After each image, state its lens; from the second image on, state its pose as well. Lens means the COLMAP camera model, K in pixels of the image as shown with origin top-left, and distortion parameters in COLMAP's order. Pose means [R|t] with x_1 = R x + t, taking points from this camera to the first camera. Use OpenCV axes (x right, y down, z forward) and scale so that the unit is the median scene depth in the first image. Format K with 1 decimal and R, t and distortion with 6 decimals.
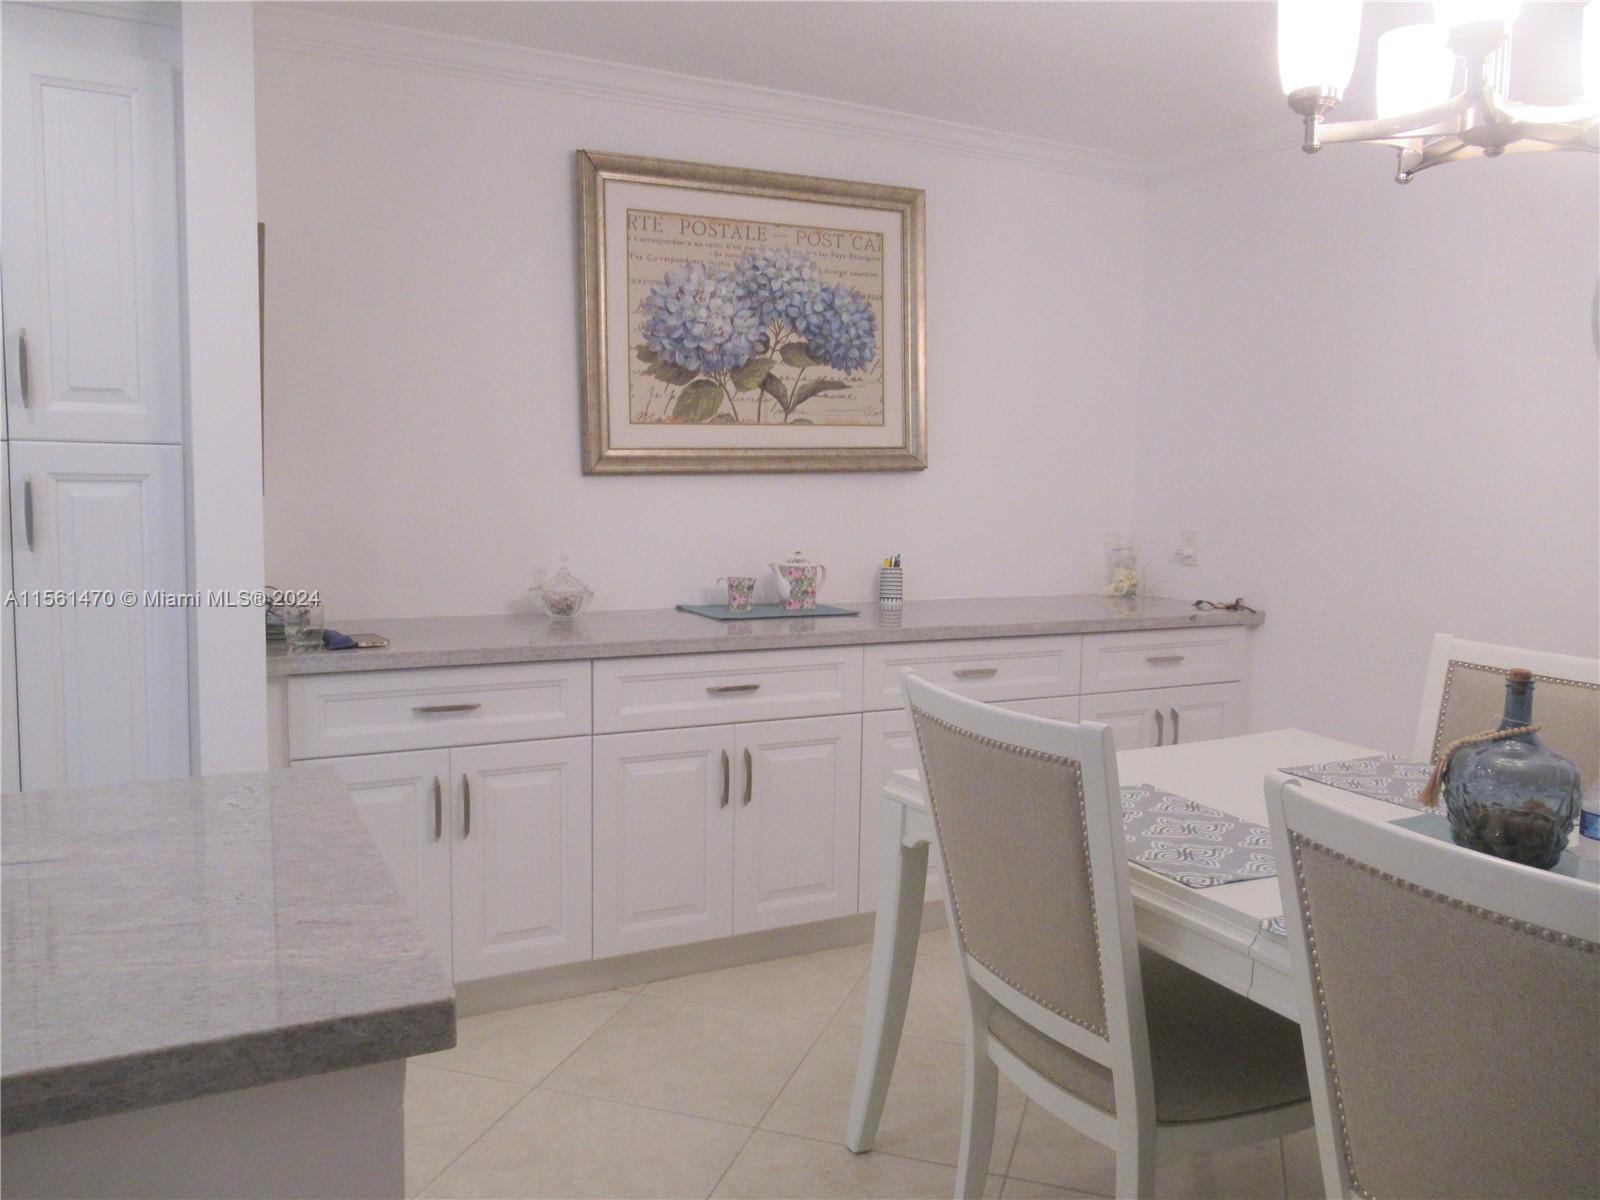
lens RADIAL K [[1233.8, 0, 800.0], [0, 1233.8, 600.0], [0, 0, 1]] dist [0.006121, -0.006596]
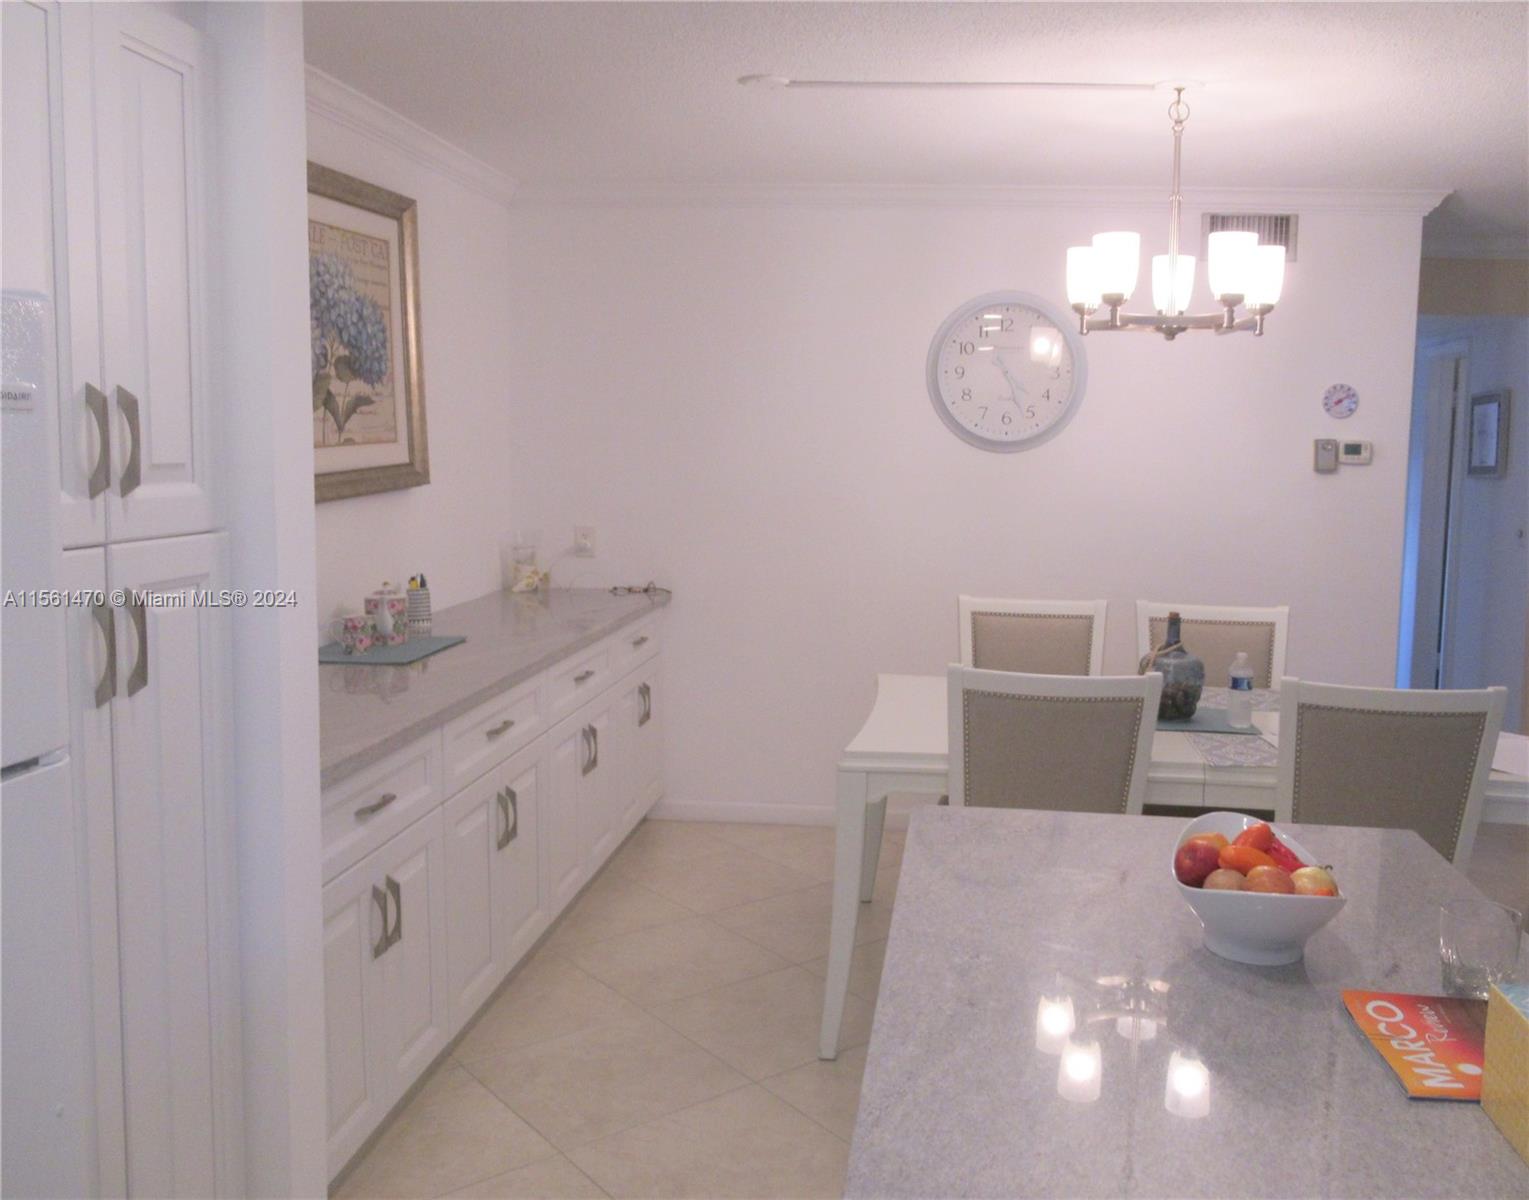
lens RADIAL K [[1446.9, 0, 764.5], [0, 1446.9, 600.0], [0, 0, 1]] dist [-0.003934, -0.002034]
pose [[0.544474, -0.114149, 0.830974, -0.743246], [0.079170, 0.993267, 0.084569, -0.093763], [-0.835033, 0.019743, 0.549845, 0.149344]]
